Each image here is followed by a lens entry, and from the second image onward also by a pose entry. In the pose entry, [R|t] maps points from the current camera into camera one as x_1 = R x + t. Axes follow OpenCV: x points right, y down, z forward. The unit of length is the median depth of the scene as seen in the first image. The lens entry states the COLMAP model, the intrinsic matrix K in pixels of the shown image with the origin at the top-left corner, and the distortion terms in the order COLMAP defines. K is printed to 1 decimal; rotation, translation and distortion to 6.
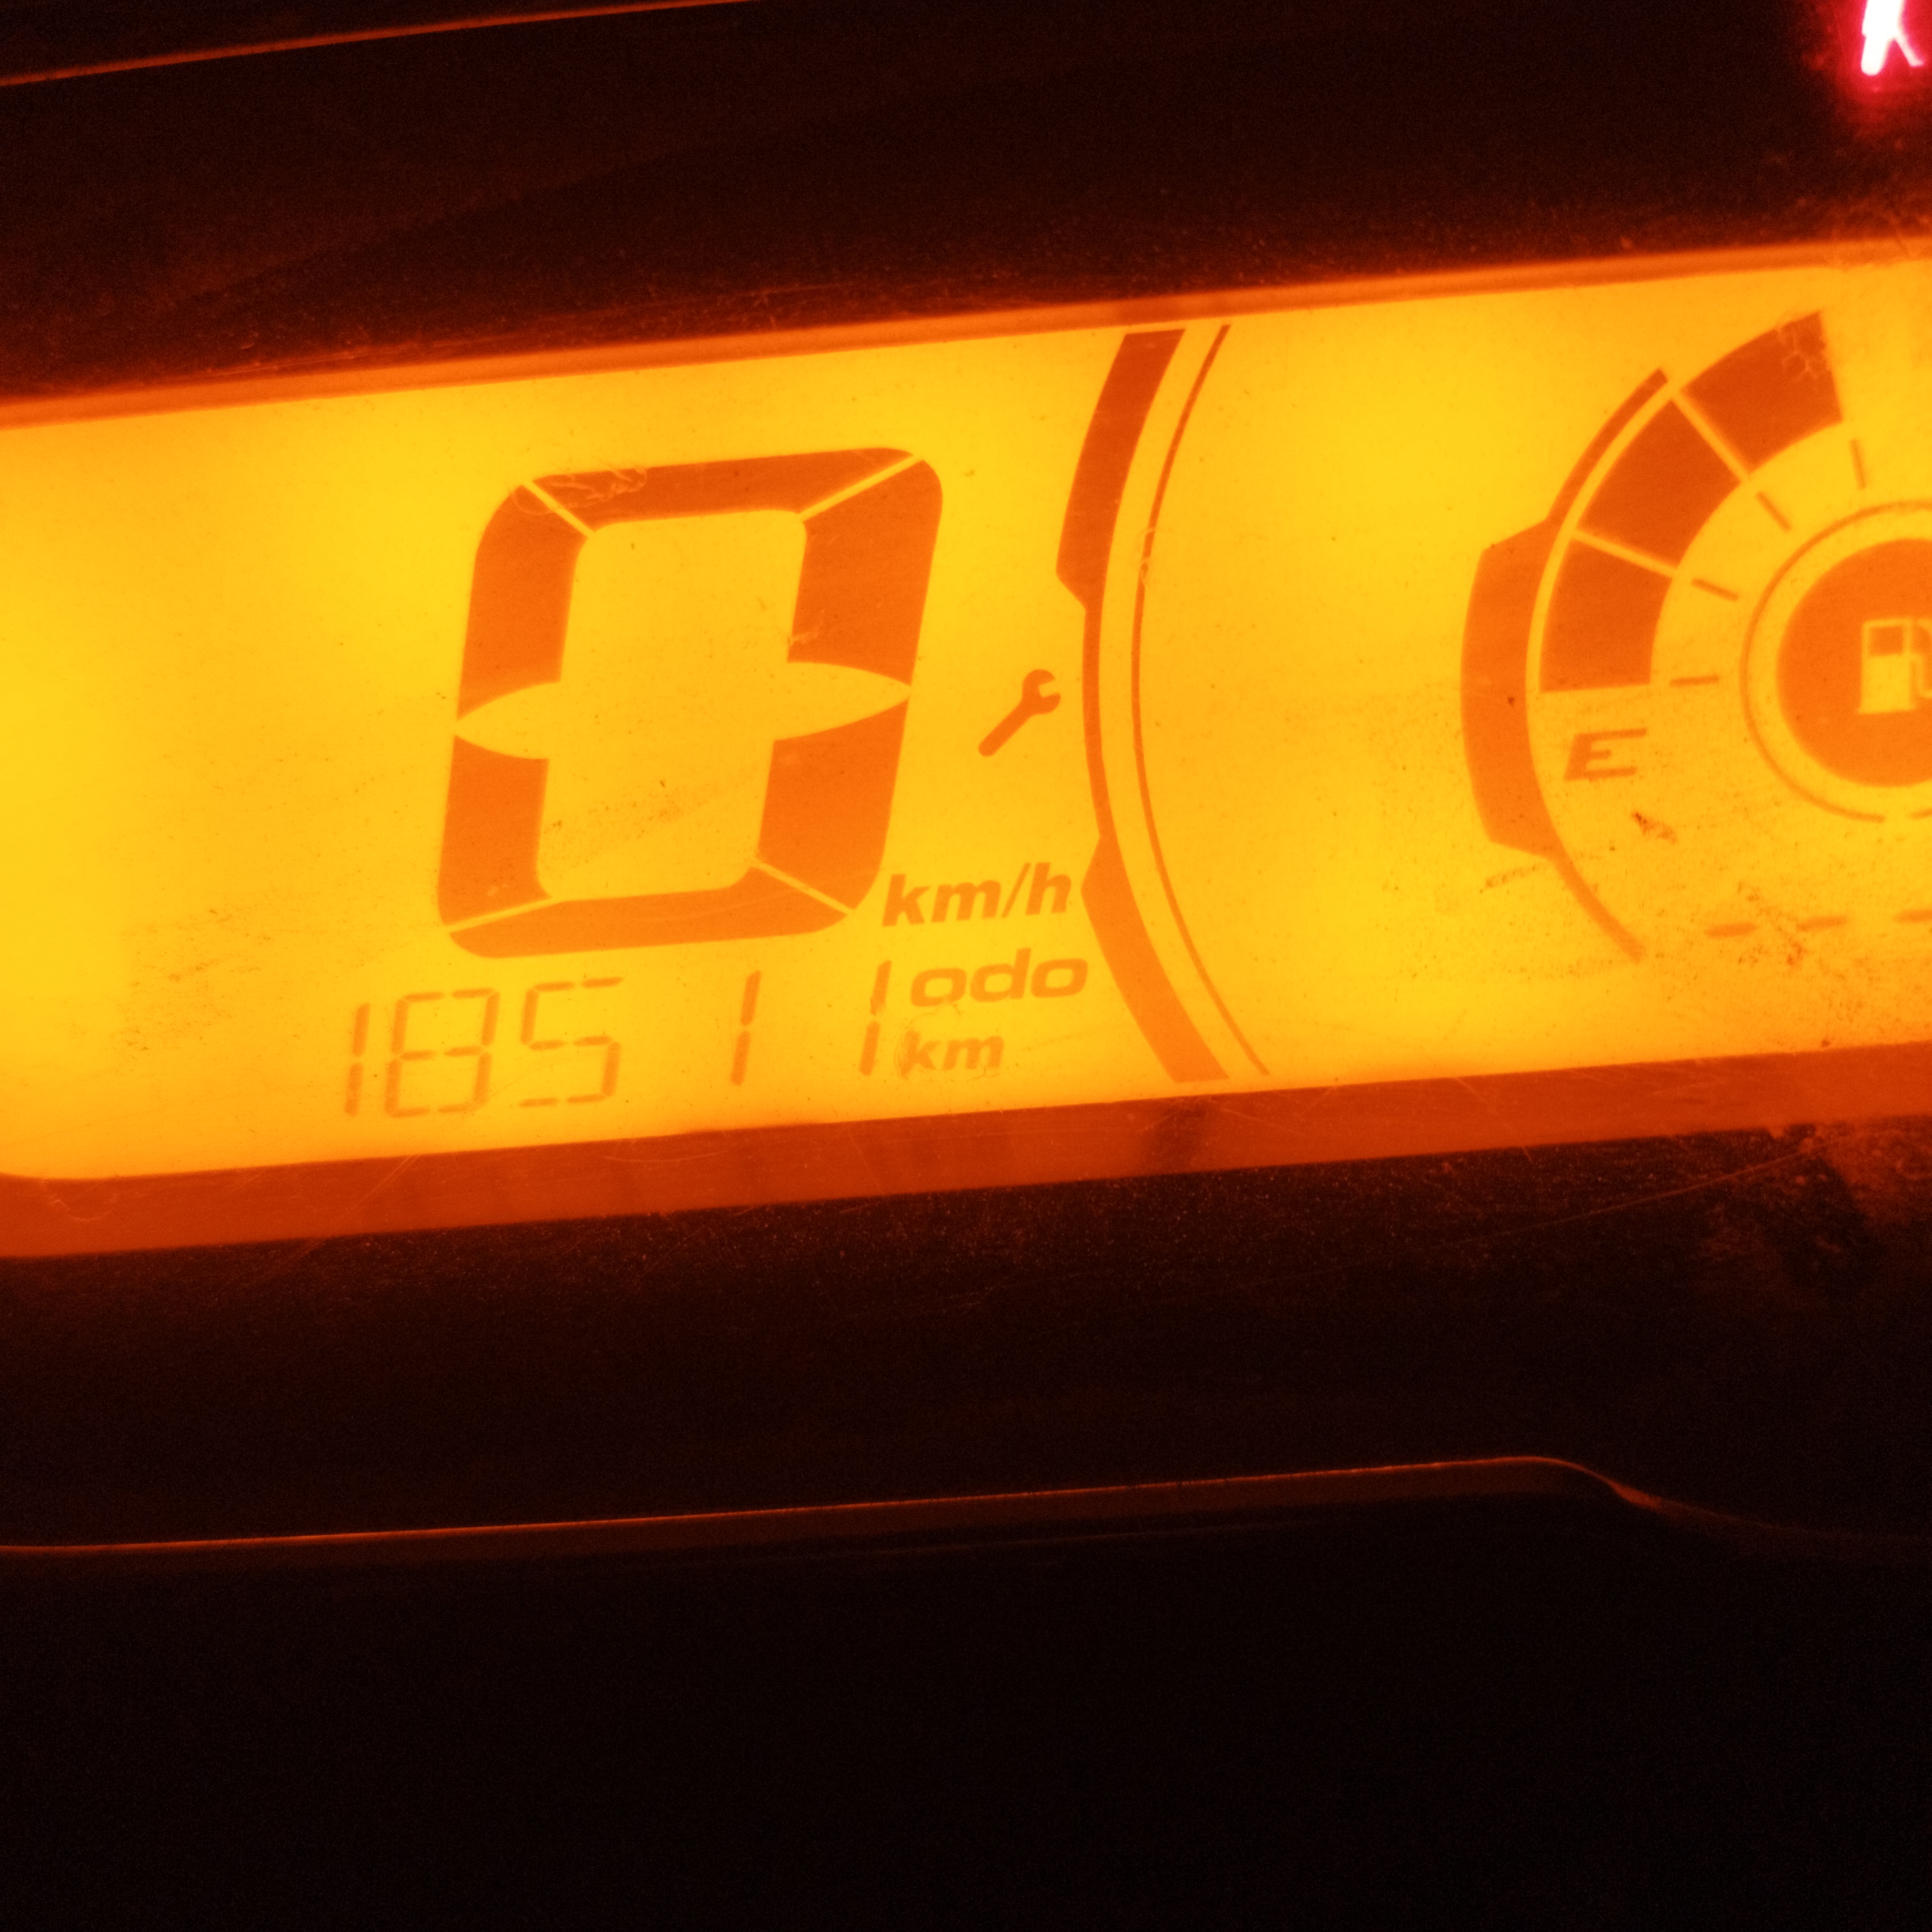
lens RADIAL K [[2172.9, 0, 979.5], [0, 2172.9, 956.2], [0, 0, 1]] dist [0.076616, -0.128648]
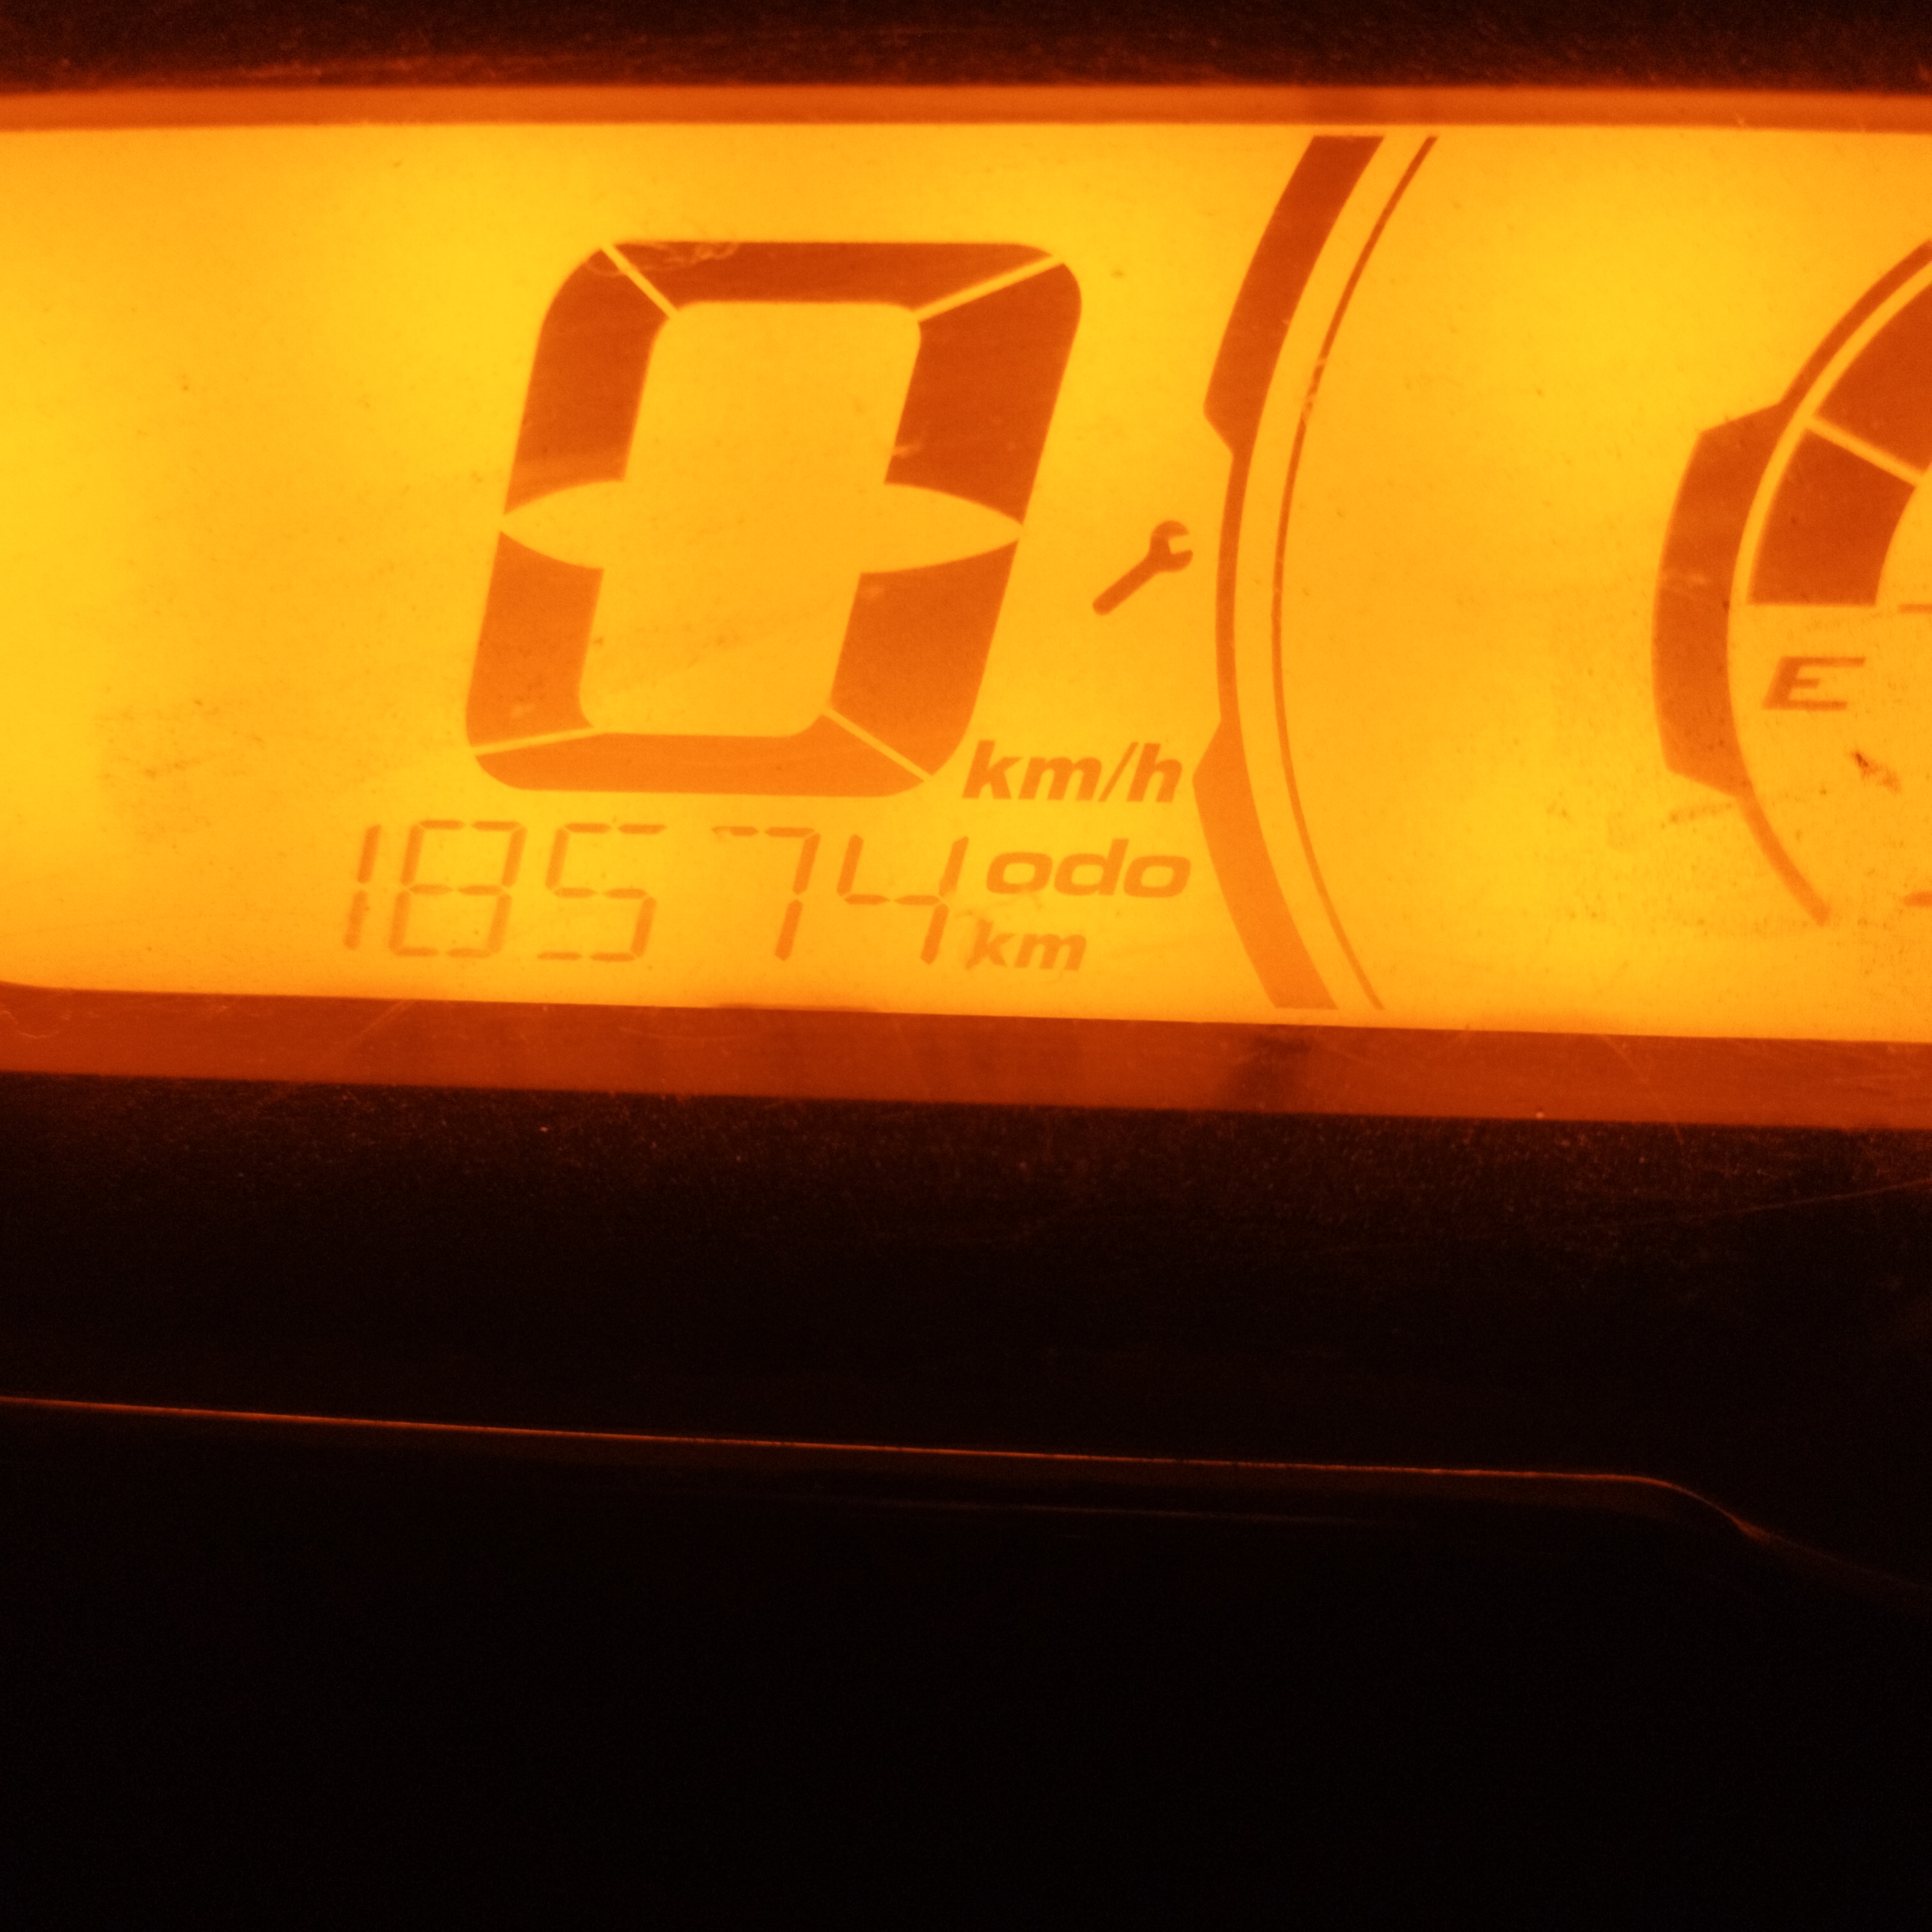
lens RADIAL K [[2165.1, 0, 1001.0], [0, 2165.1, 941.6], [0, 0, 1]] dist [0.074118, -0.224625]
pose [[0.994448, 0.102125, -0.025389, -0.001101], [-0.100777, 0.993668, 0.049671, -0.000923], [0.030300, -0.046837, 0.998443, 0.125336]]
